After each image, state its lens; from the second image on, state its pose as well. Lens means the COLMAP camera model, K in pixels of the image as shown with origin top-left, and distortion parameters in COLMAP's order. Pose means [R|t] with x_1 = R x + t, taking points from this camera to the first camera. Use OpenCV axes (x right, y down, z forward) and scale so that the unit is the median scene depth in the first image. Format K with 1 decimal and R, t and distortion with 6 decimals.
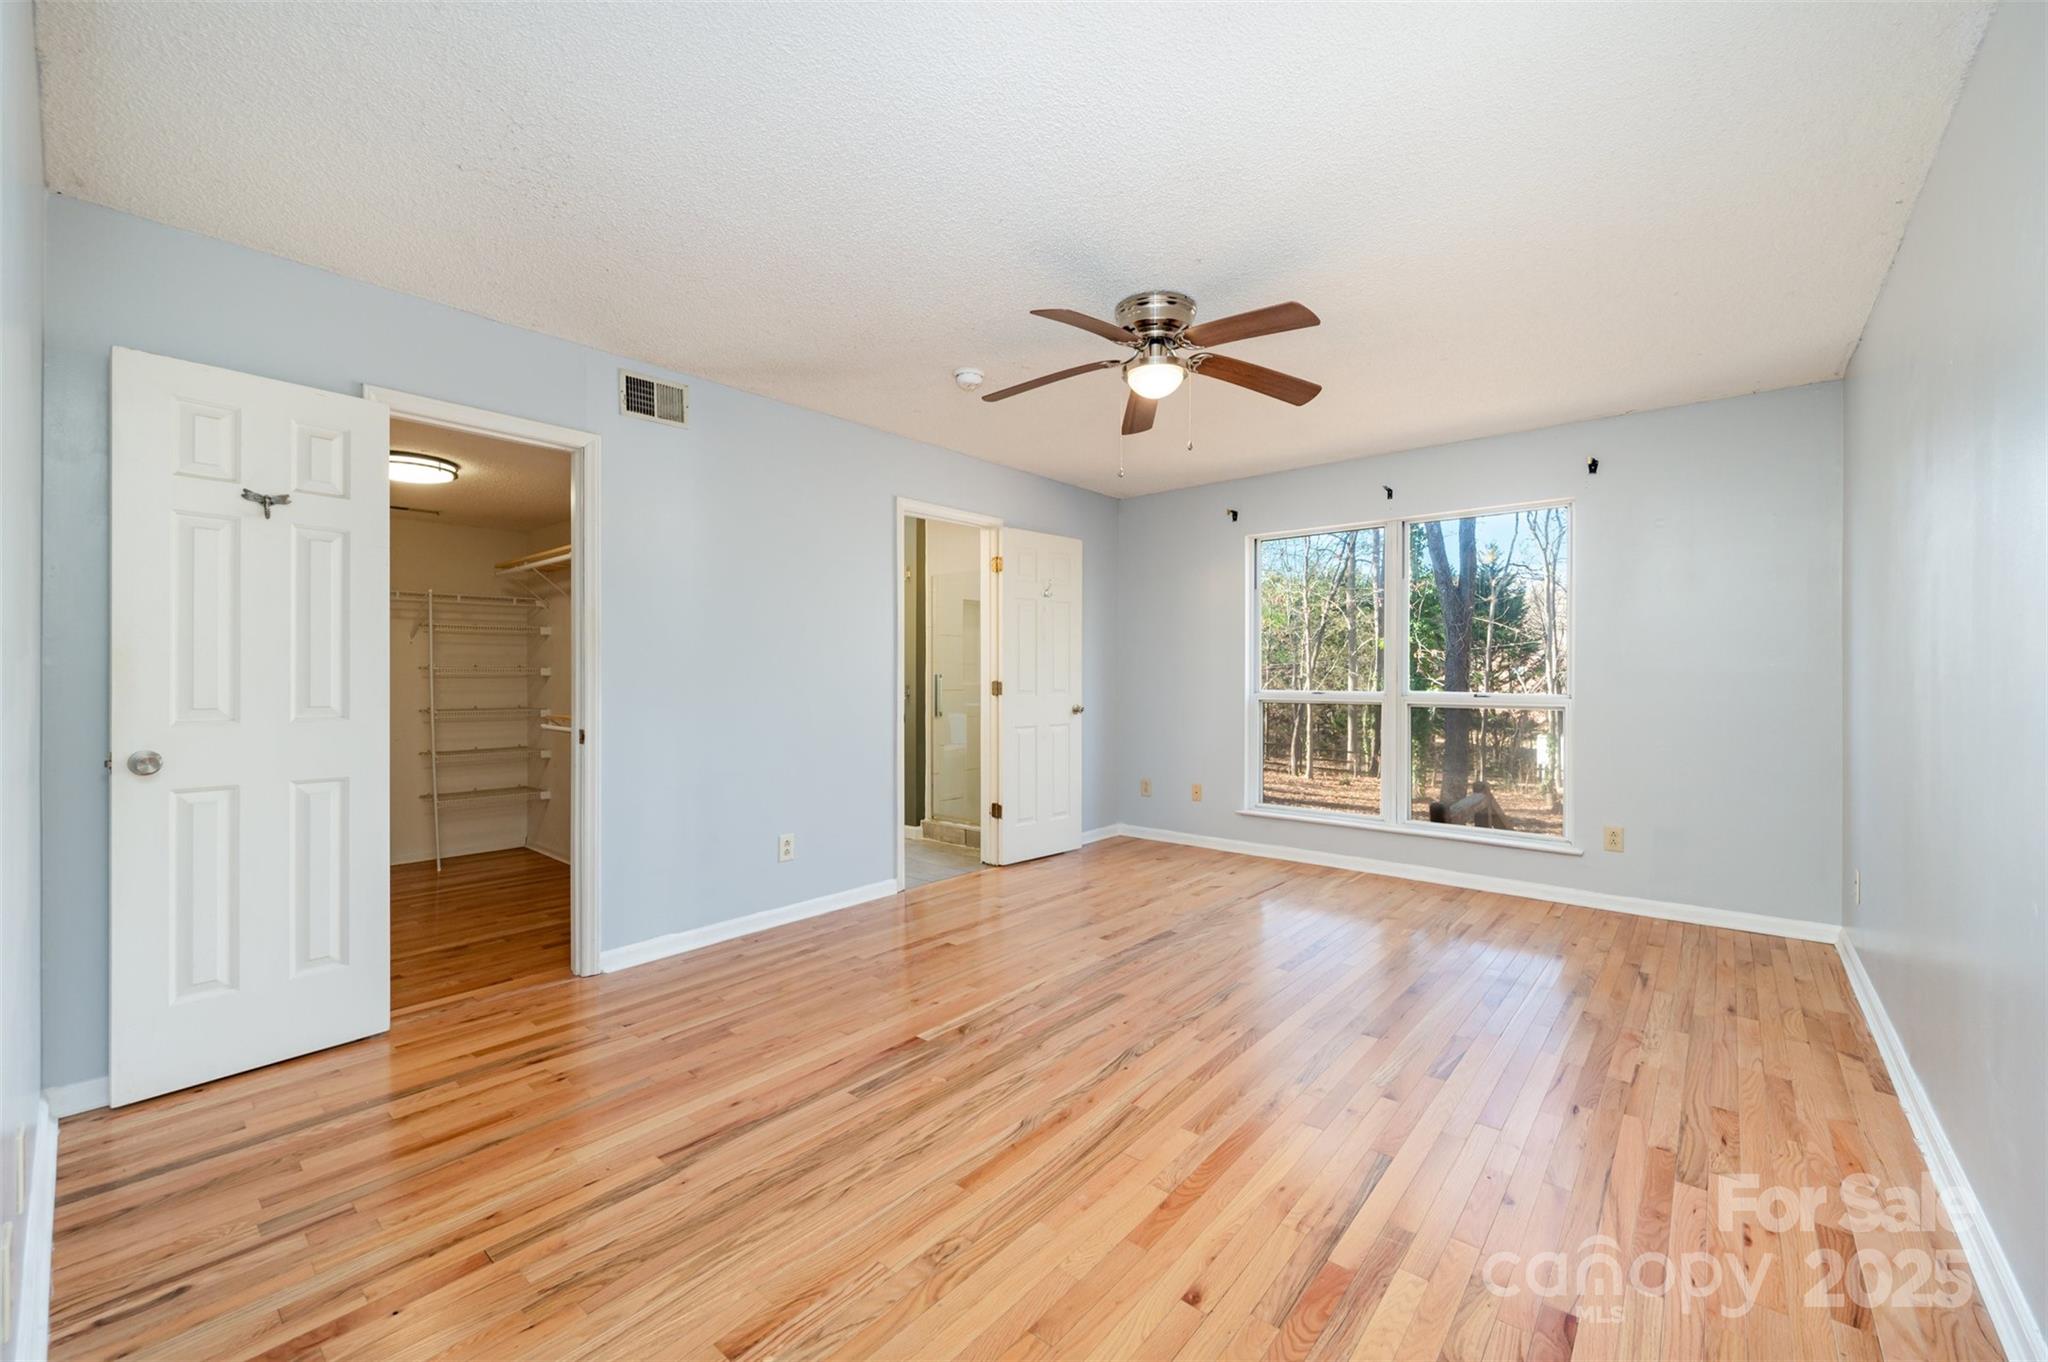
lens RADIAL K [[807.9, 0, 1025.8], [0, 807.9, 688.0], [0, 0, 1]] dist [0.000717, 0.000163]
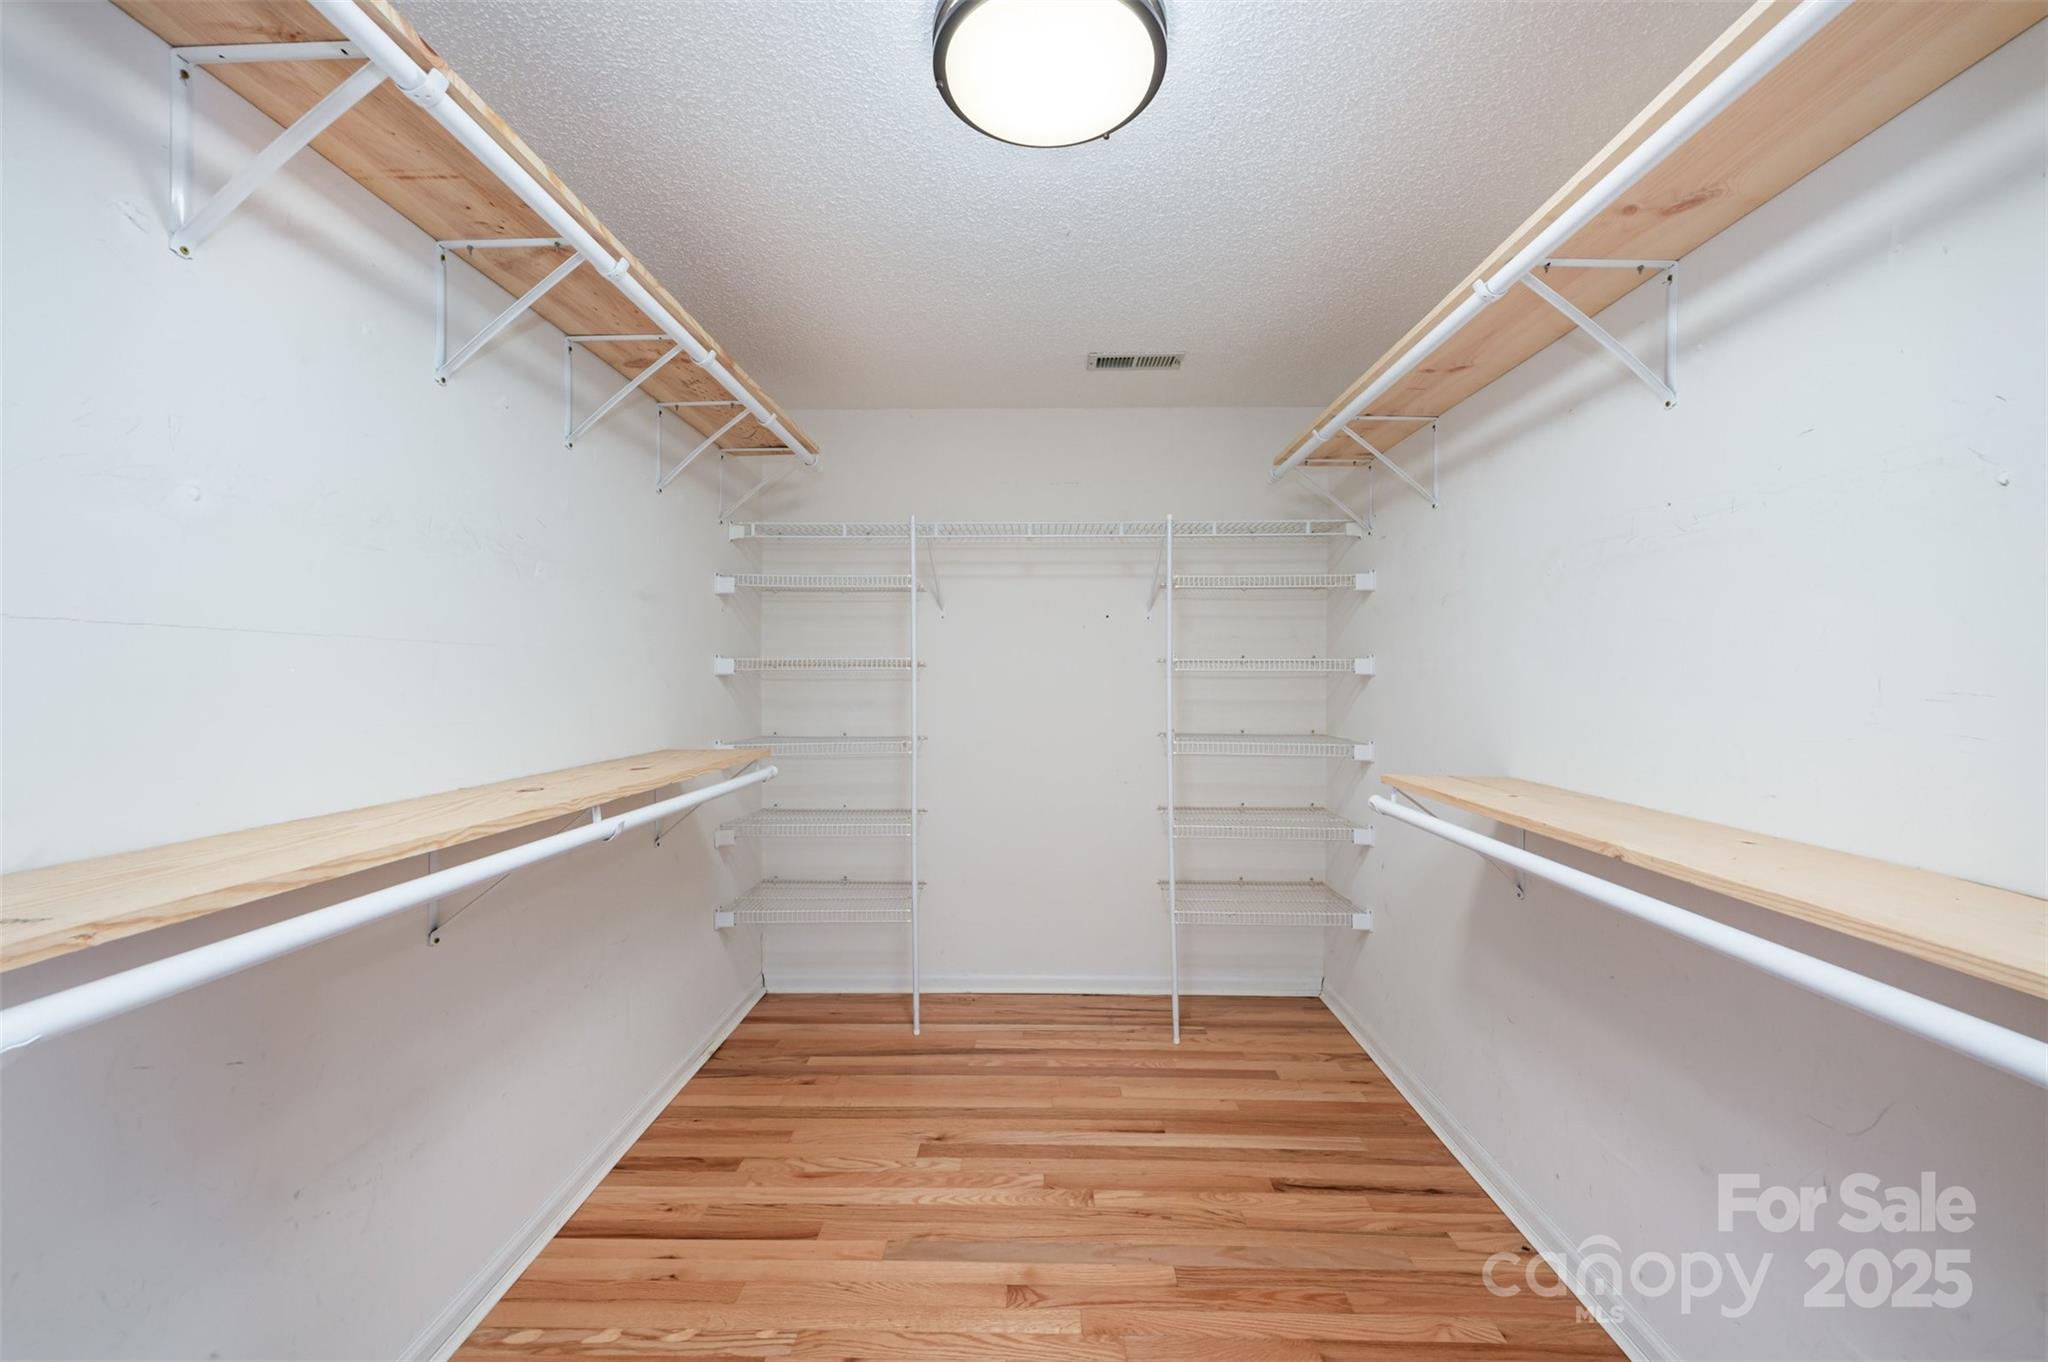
lens RADIAL K [[807.9, 0, 1017.0], [0, 807.9, 683.6], [0, 0, 1]] dist [0.000717, 0.000163]
pose [[0.641429, 0.014535, -0.767044, -0.353296], [-0.004297, 0.999873, 0.015353, -0.016422], [0.767170, -0.006552, 0.641410, 0.524859]]
